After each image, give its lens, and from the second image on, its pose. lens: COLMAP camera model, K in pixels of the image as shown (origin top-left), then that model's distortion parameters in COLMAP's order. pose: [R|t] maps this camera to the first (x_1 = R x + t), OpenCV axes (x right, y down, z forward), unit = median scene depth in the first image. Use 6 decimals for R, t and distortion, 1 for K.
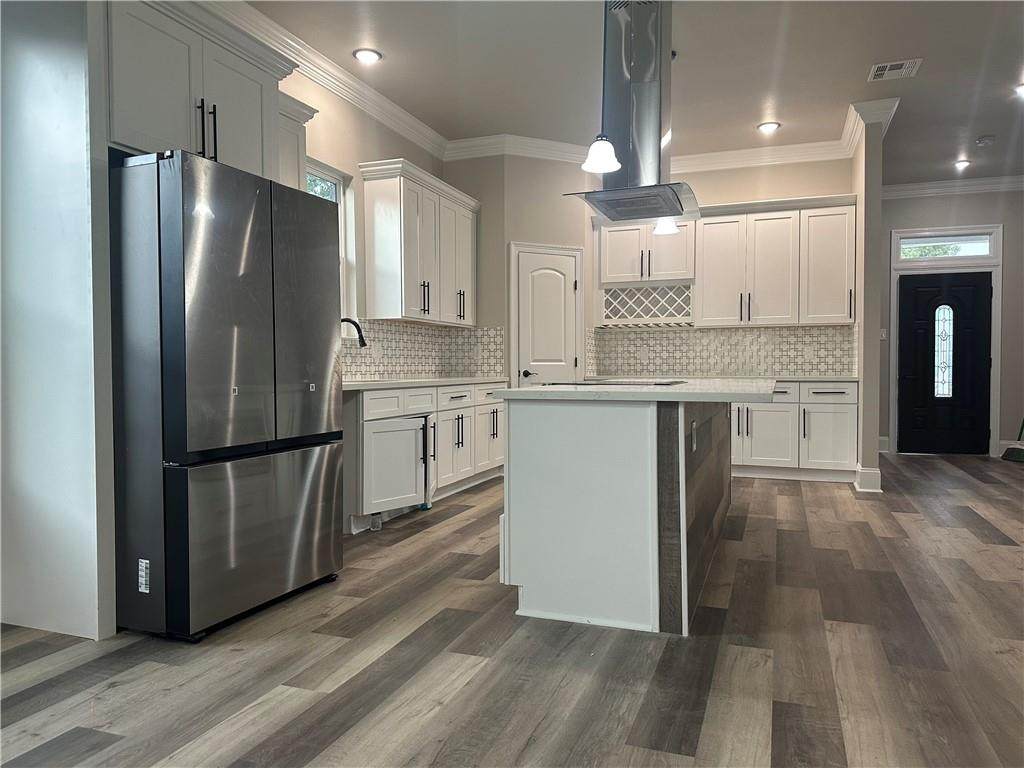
lens RADIAL K [[696.3, 0, 512.0], [0, 696.3, 384.0], [0, 0, 1]] dist [0.057572, -0.099038]
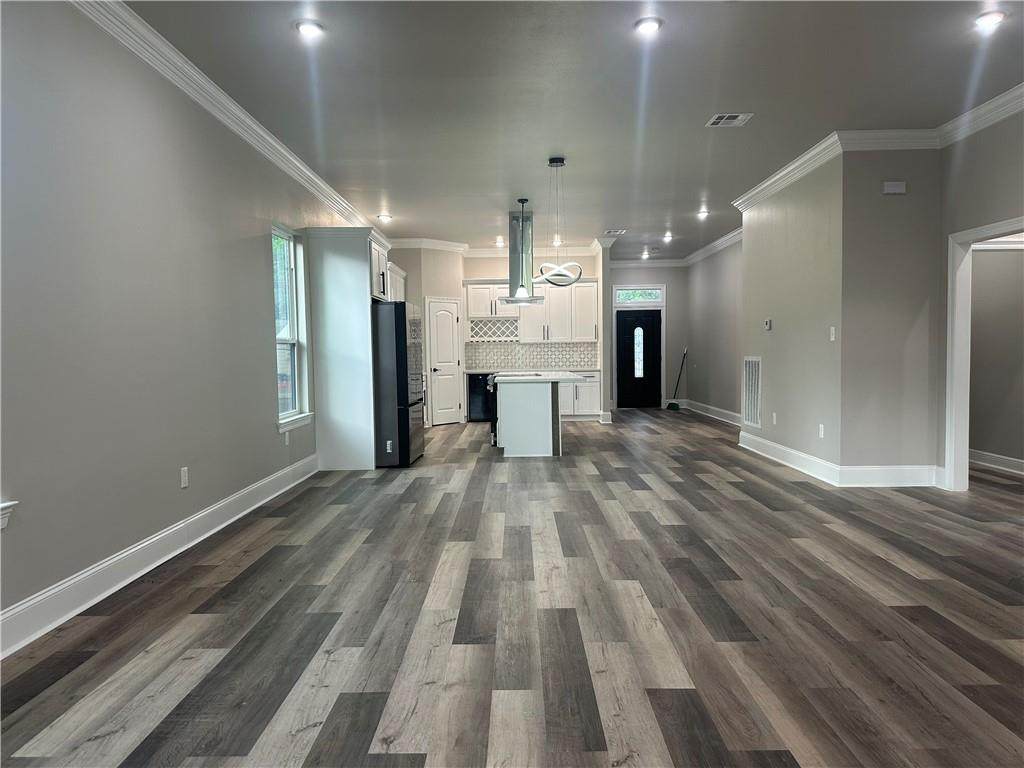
lens RADIAL K [[696.3, 0, 512.0], [0, 696.3, 384.0], [0, 0, 1]] dist [0.057572, -0.099038]
pose [[0.936183, -0.027259, 0.350456, -0.419376], [0.020786, 0.999537, 0.022218, -0.014240], [-0.350899, -0.013516, 0.936316, -0.739288]]
